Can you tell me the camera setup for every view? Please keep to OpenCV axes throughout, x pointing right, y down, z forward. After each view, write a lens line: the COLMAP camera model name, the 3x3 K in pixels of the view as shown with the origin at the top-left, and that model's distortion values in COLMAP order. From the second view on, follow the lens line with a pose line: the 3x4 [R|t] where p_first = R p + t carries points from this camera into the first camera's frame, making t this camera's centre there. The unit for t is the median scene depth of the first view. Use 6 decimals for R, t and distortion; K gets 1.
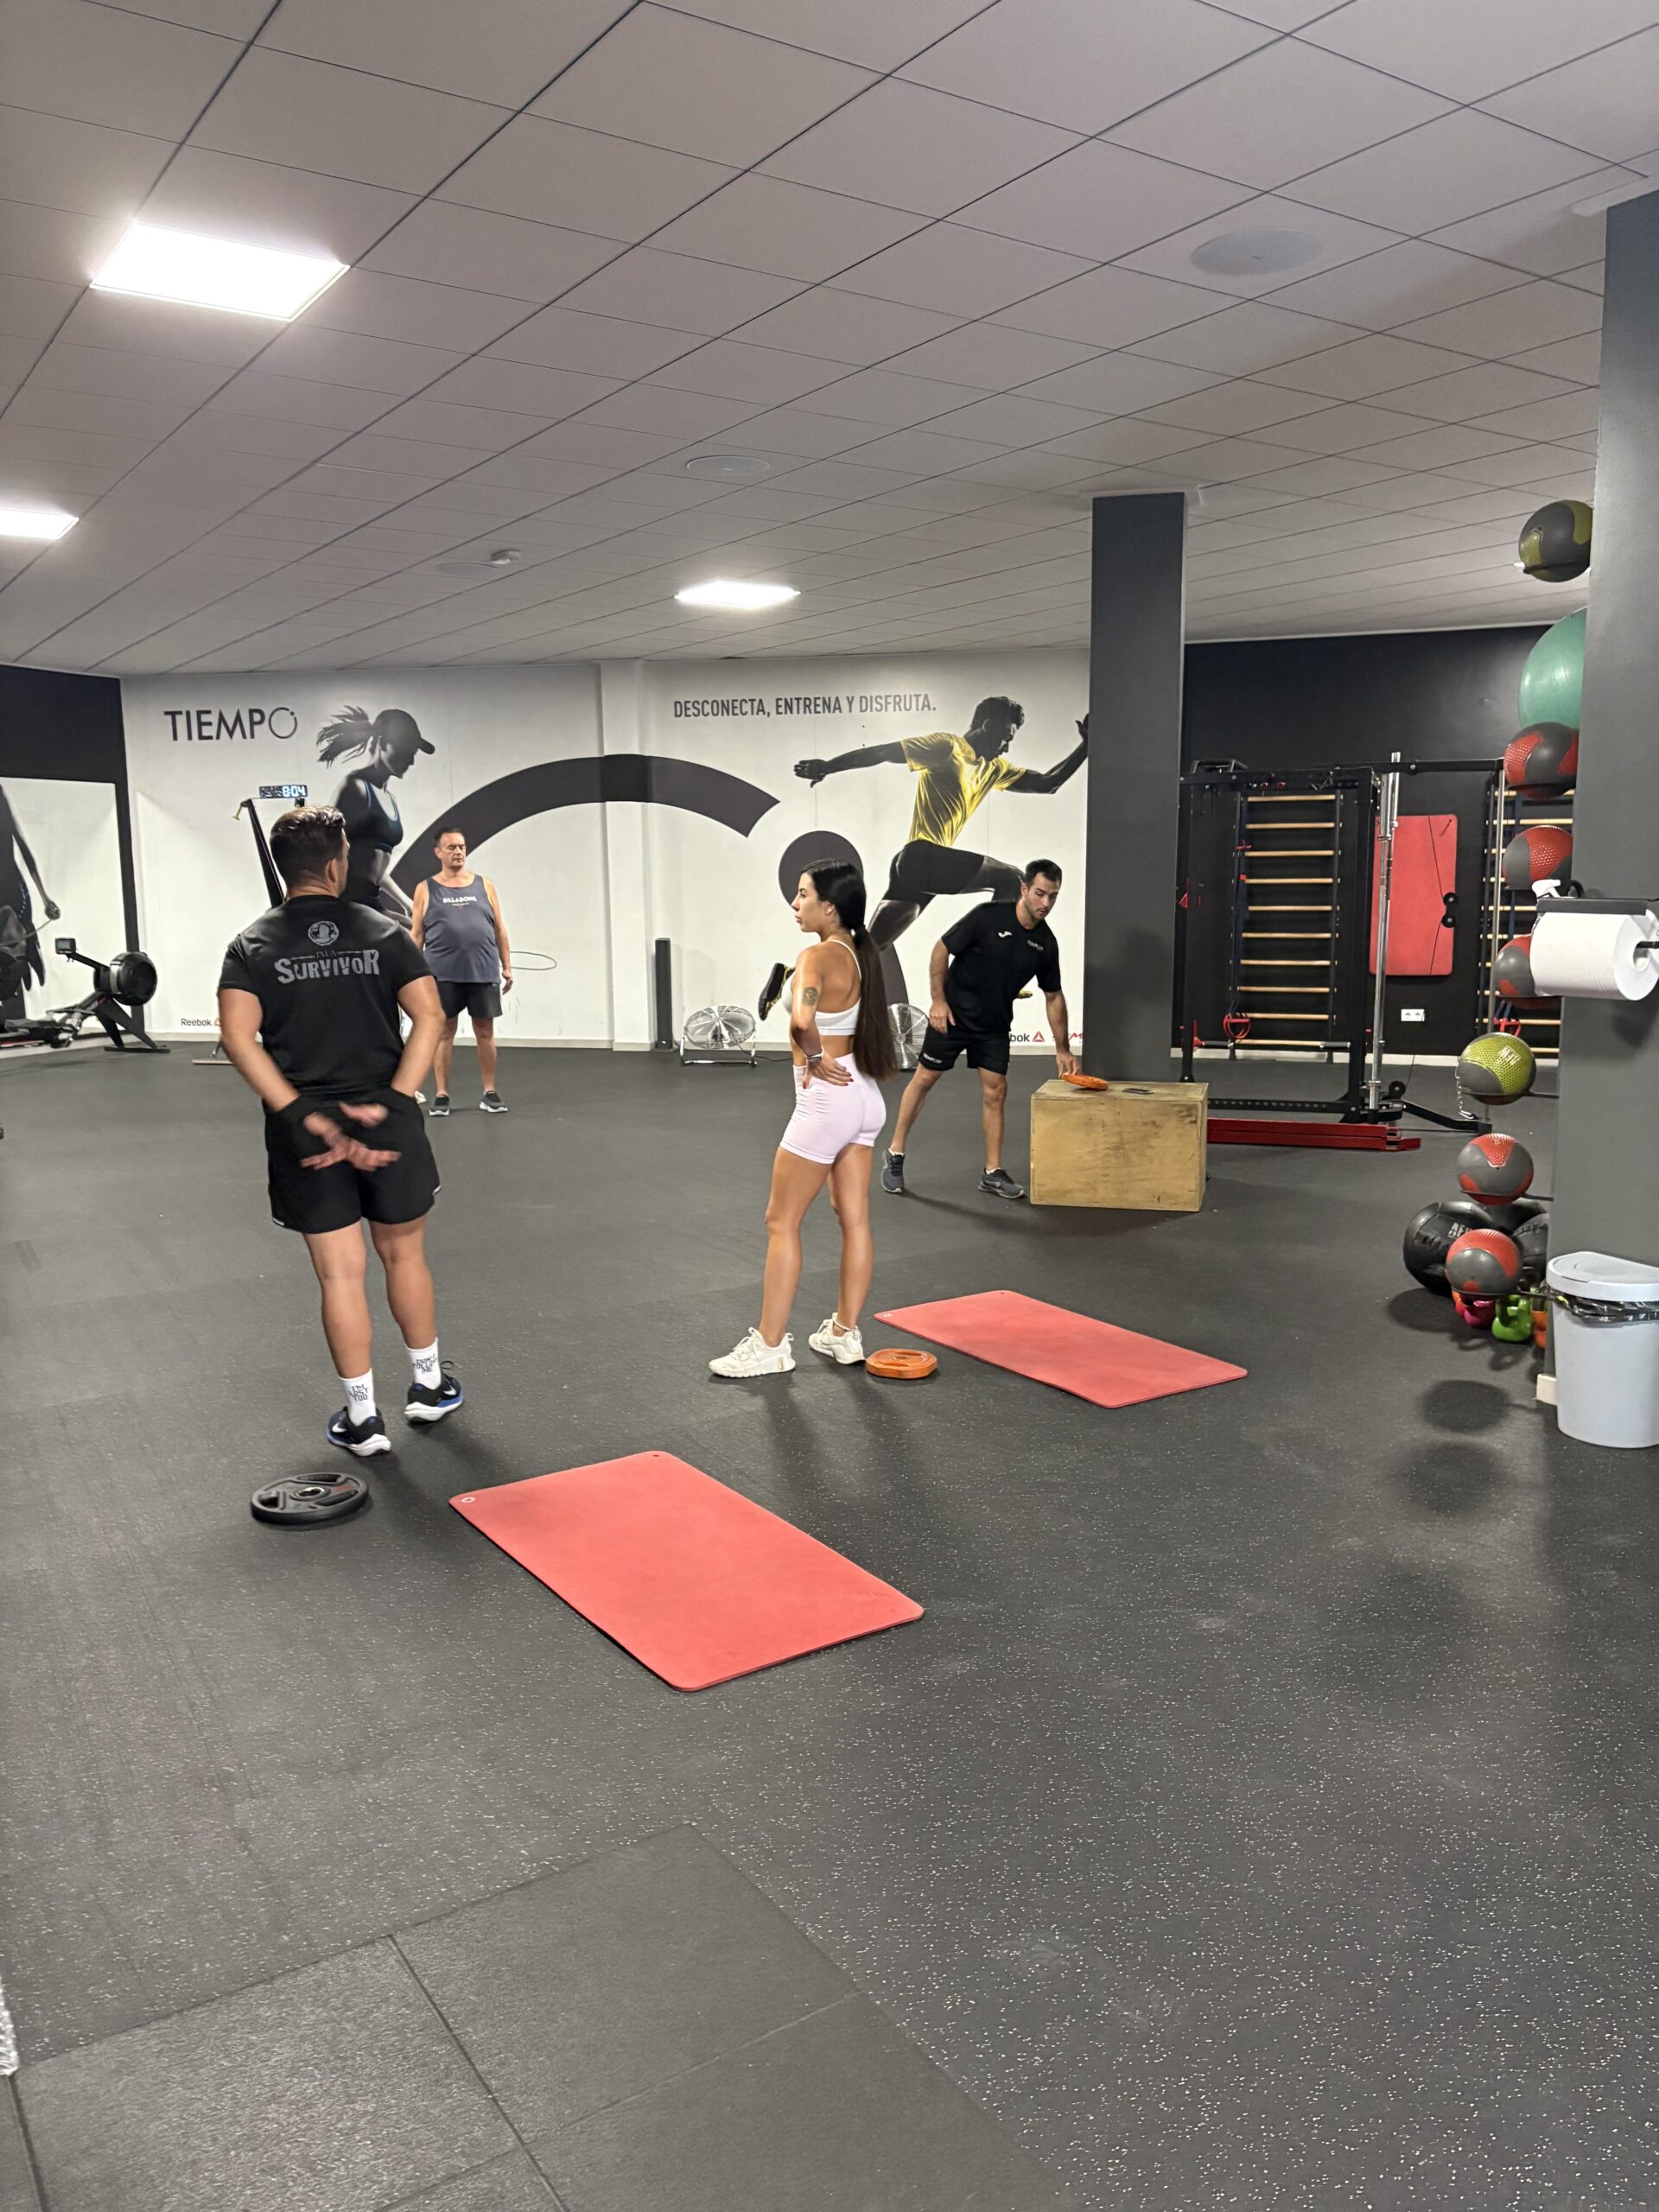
lens RADIAL K [[1663.1, 0, 854.1], [0, 1663.1, 1115.4], [0, 0, 1]] dist [0.049532, -0.068972]
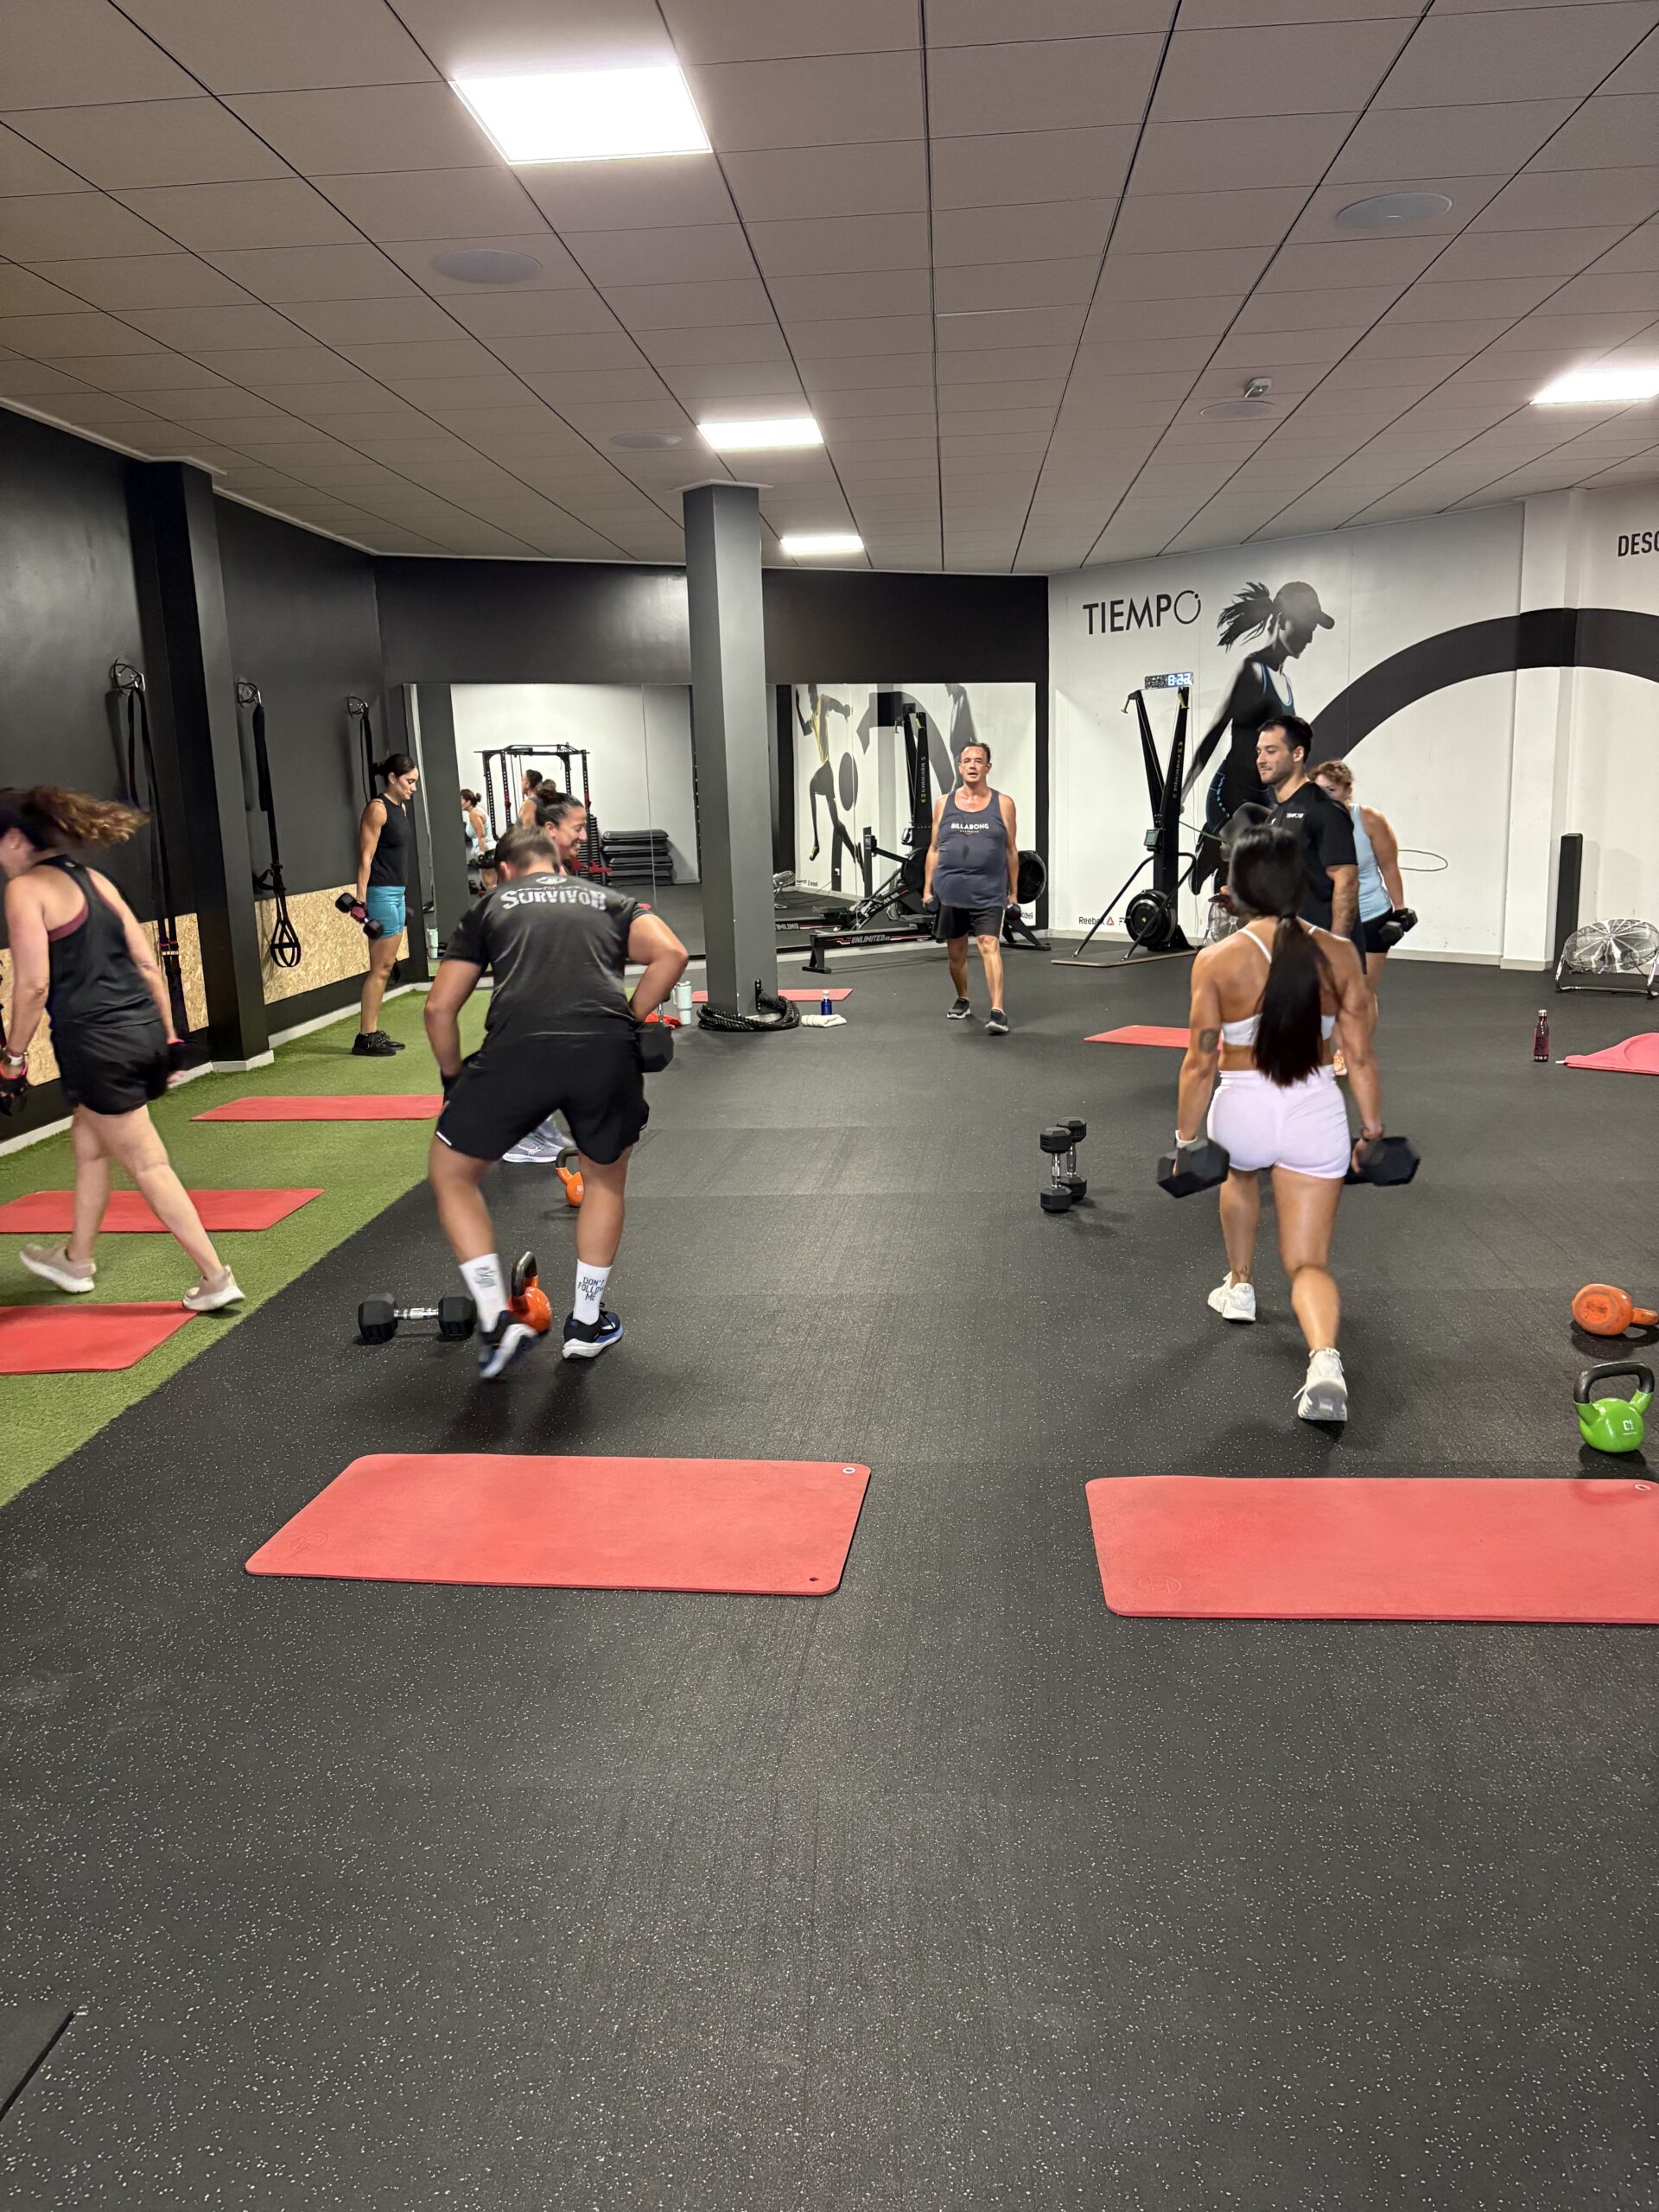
lens RADIAL K [[1663.1, 0, 827.4], [0, 1663.1, 1133.3], [0, 0, 1]] dist [0.049532, -0.068972]
pose [[0.782928, 0.109996, -0.612311, 0.119888], [-0.064209, 0.993276, 0.096332, -0.016353], [0.618790, -0.036105, 0.784726, 0.120998]]
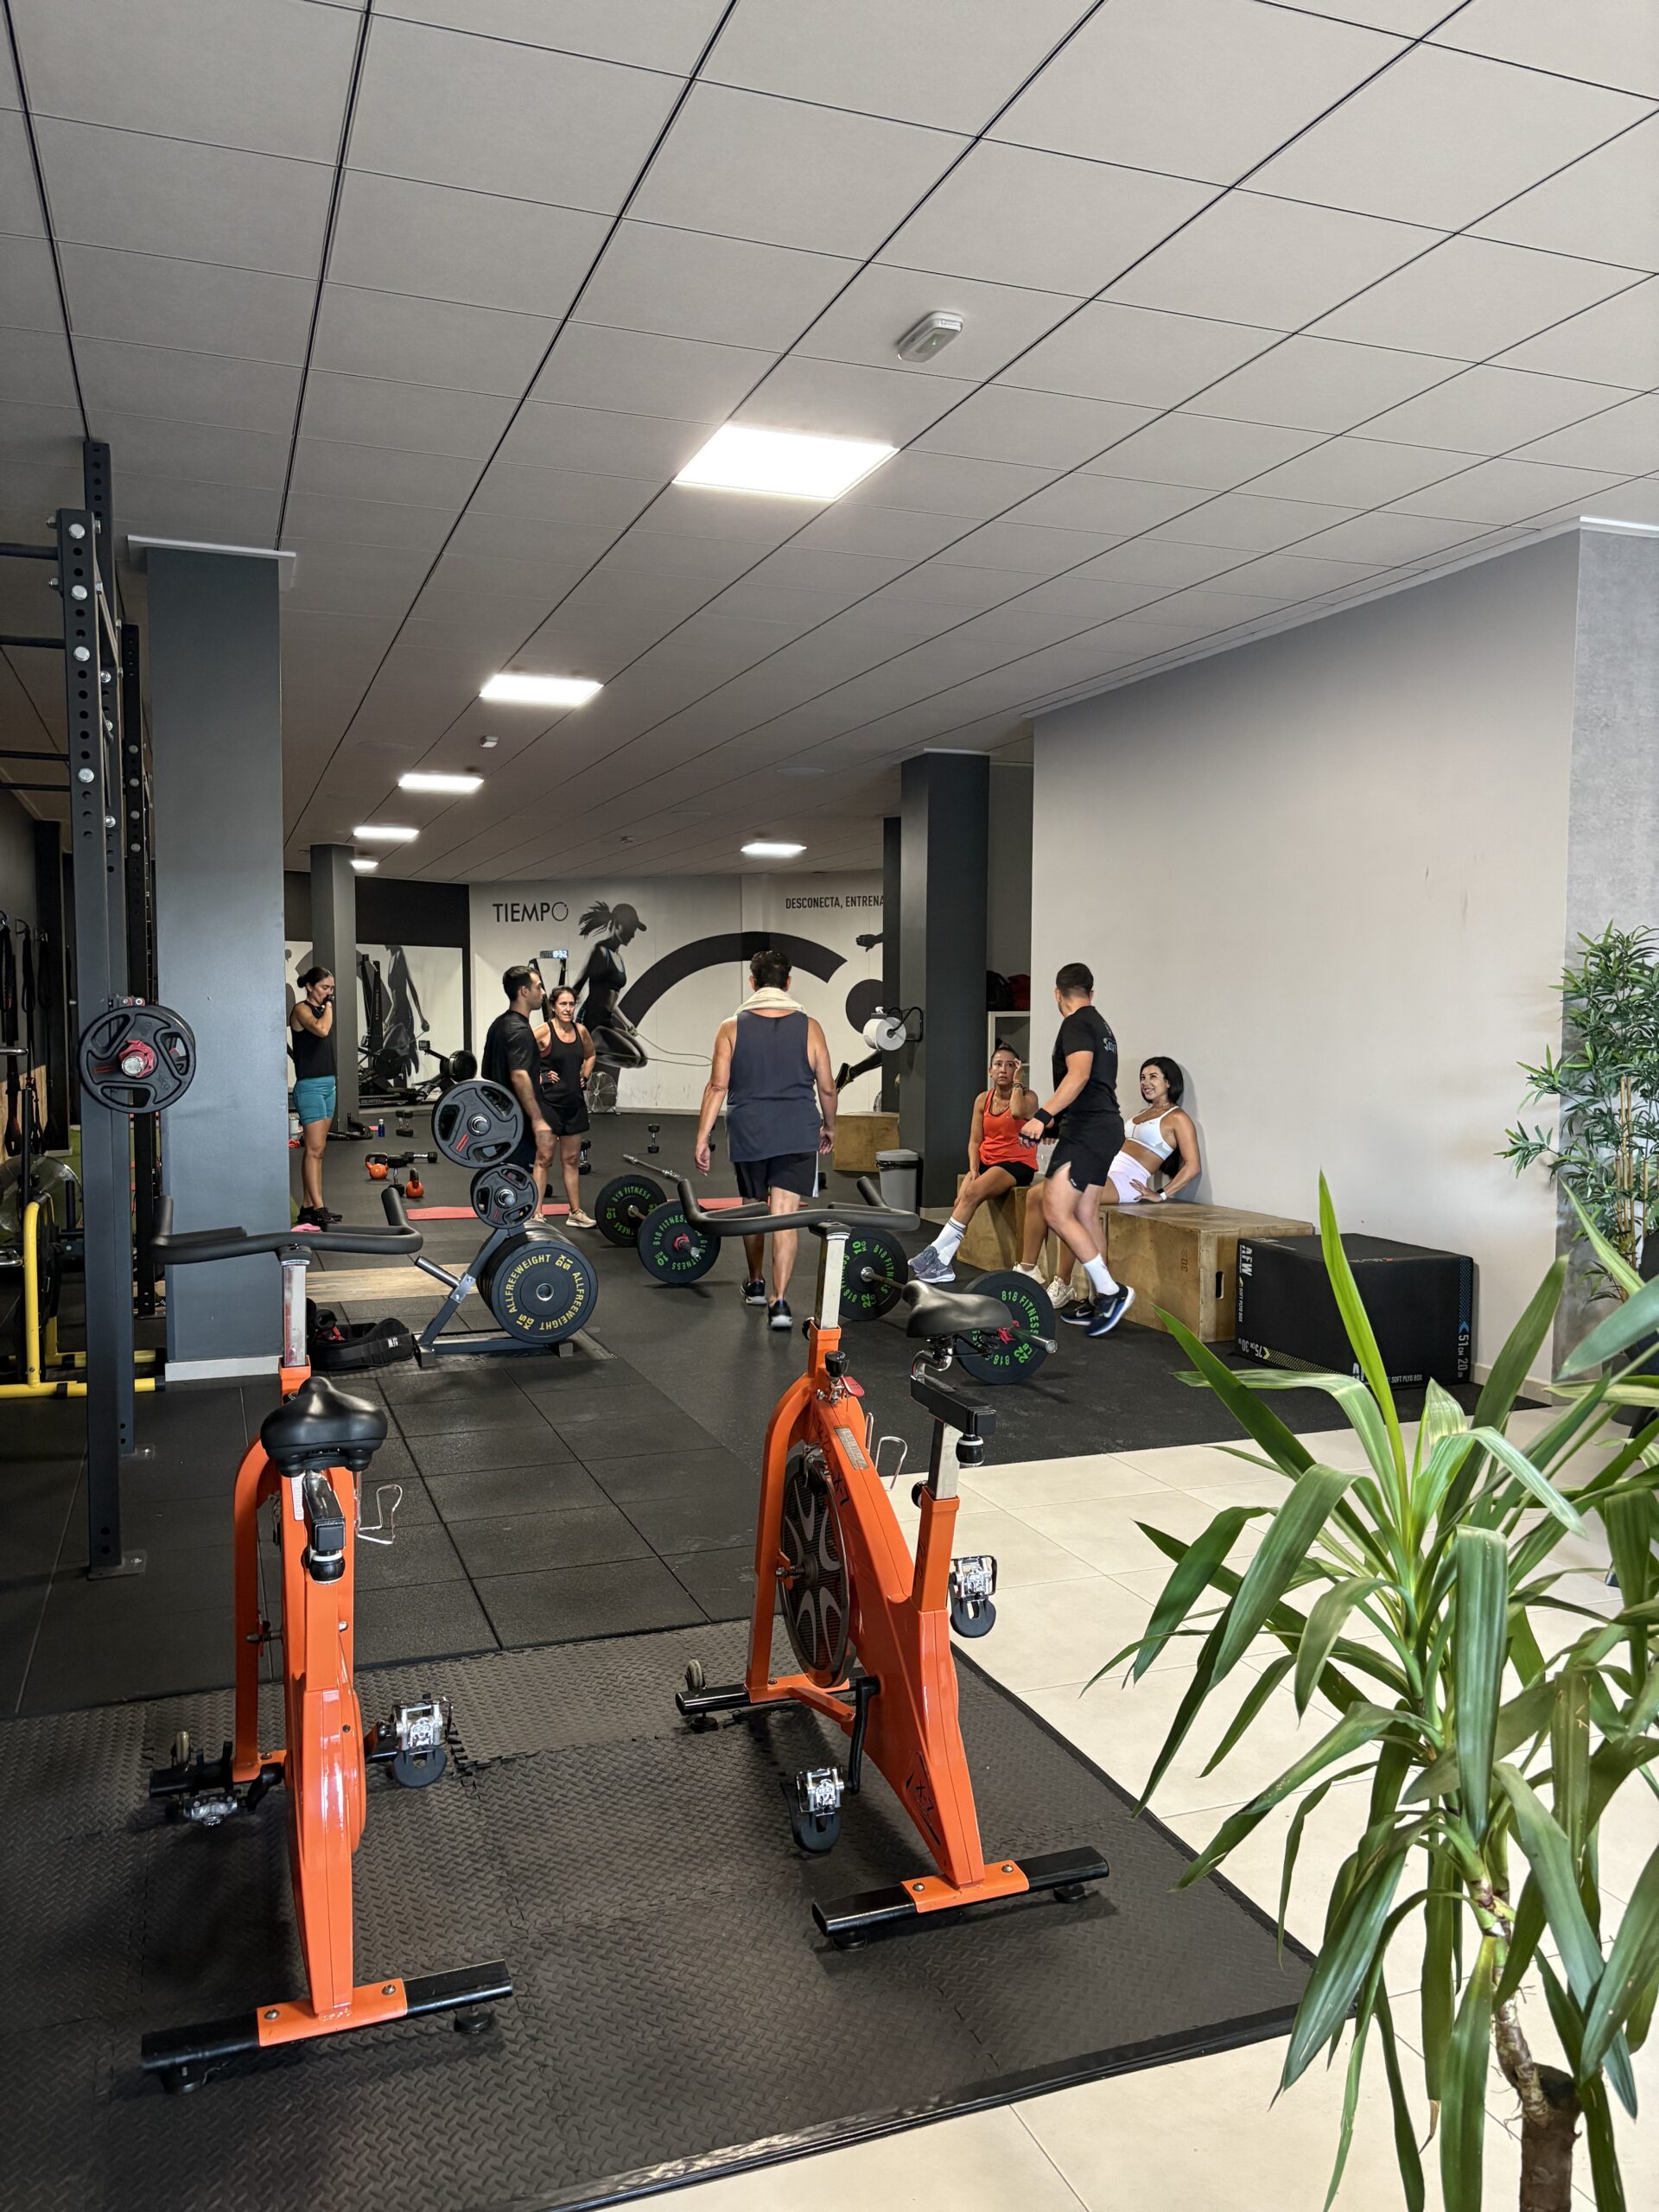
lens RADIAL K [[1663.1, 0, 874.9], [0, 1663.1, 1134.9], [0, 0, 1]] dist [0.049532, -0.068972]
pose [[0.977105, 0.026199, -0.211139, 0.315883], [-0.041110, 0.996936, -0.066544, 0.078552], [0.208749, 0.073700, 0.975188, -0.513999]]
